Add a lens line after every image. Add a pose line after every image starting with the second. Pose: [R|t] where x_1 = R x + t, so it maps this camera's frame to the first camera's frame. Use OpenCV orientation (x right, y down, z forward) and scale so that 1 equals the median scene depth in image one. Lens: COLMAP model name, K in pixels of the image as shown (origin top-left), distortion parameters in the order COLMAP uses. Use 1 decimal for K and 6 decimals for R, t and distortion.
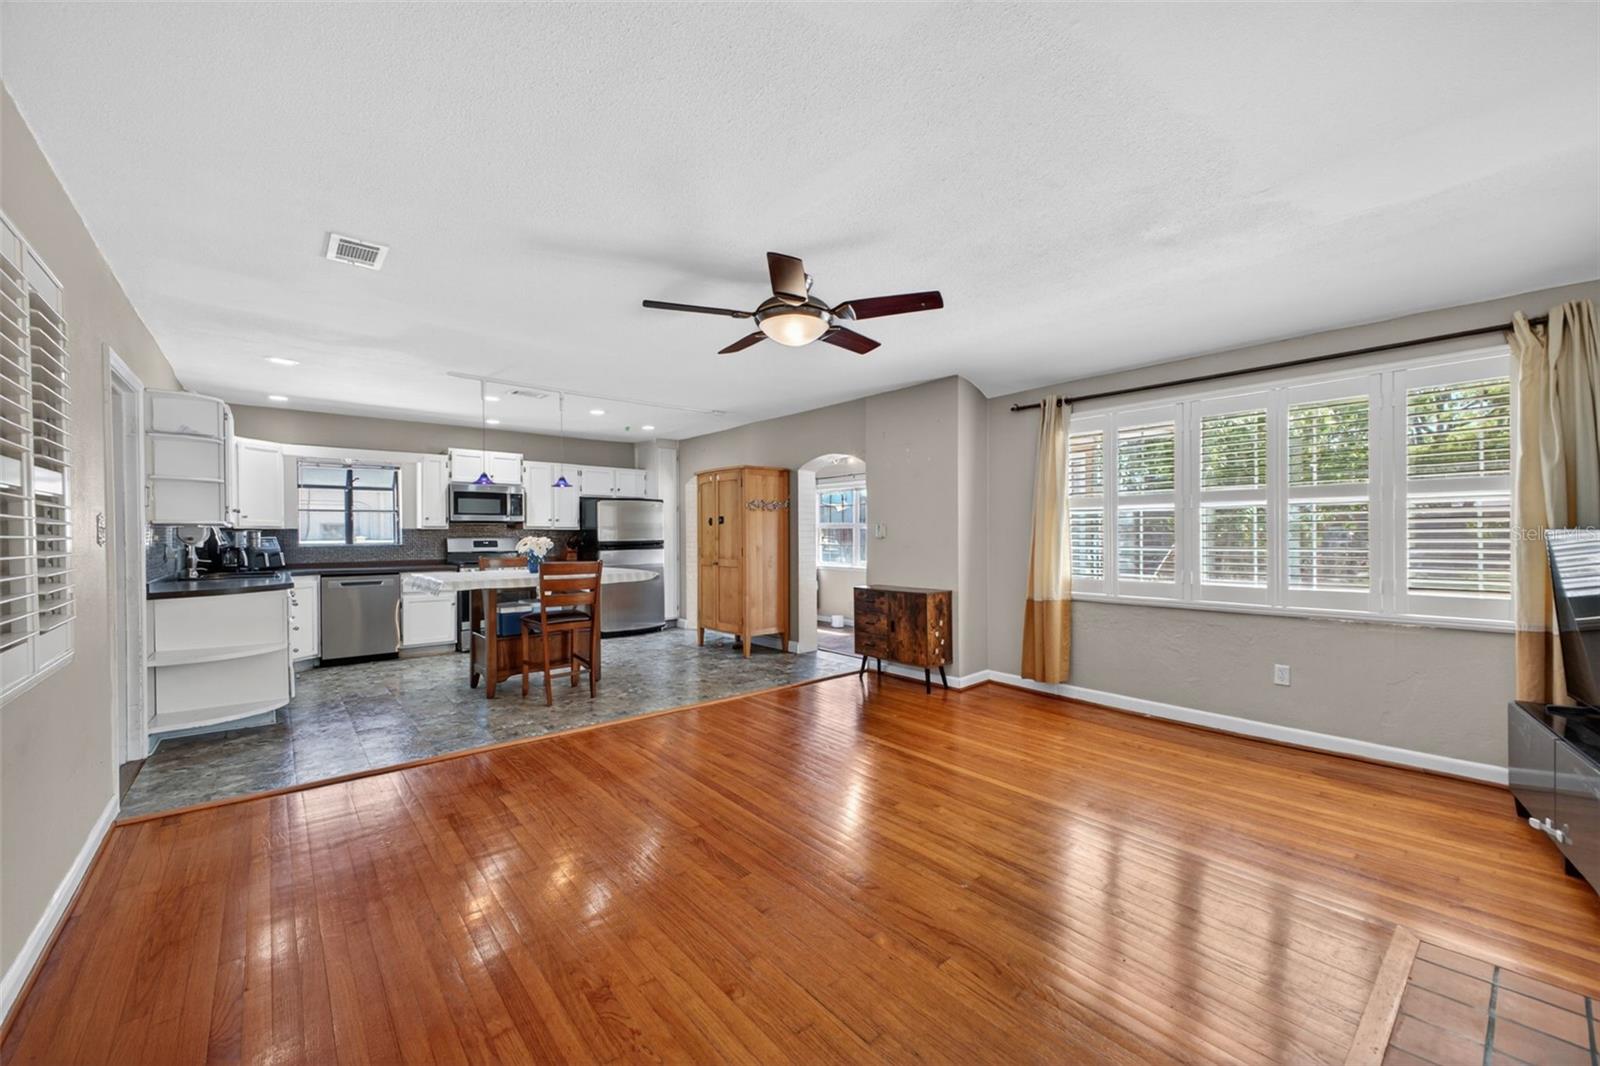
lens RADIAL K [[630.4, 0, 820.0], [0, 630.4, 542.6], [0, 0, 1]] dist [0.002323, 0.000075]
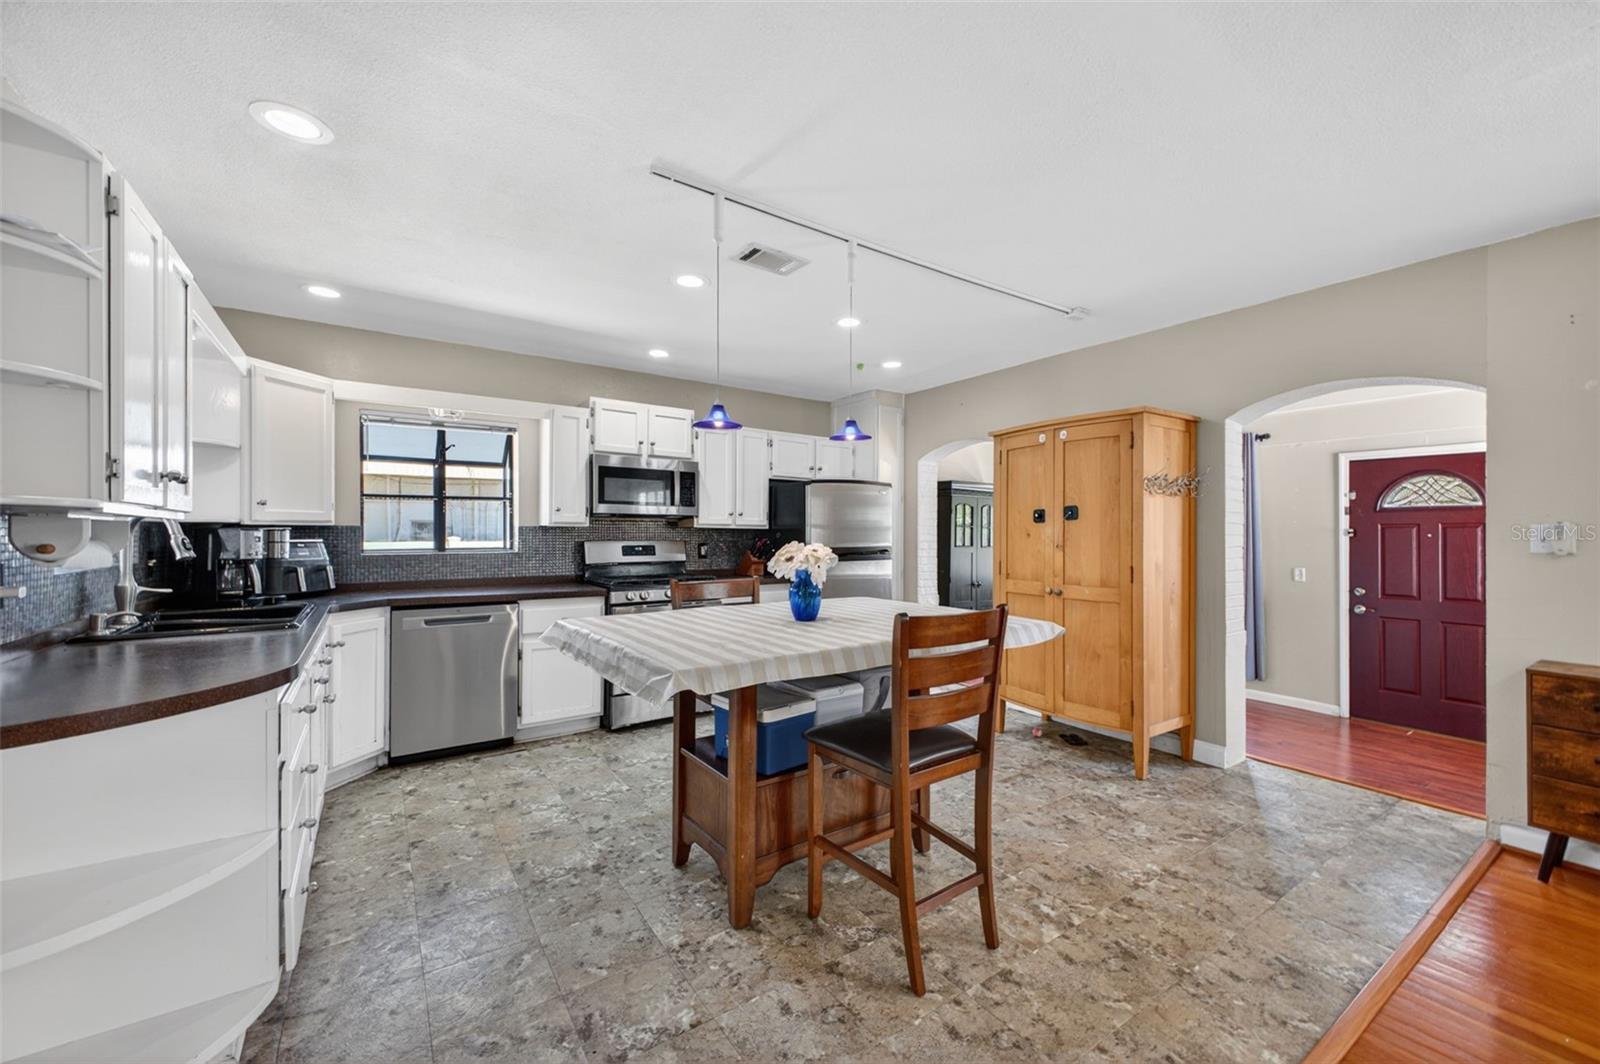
lens RADIAL K [[629.5, 0, 805.8], [0, 629.5, 537.6], [0, 0, 1]] dist [0.009785, -0.000233]
pose [[0.993333, 0.008543, -0.114962, -0.332553], [-0.009264, 0.999941, -0.005745, -0.010212], [0.114906, 0.006771, 0.993353, 0.446293]]
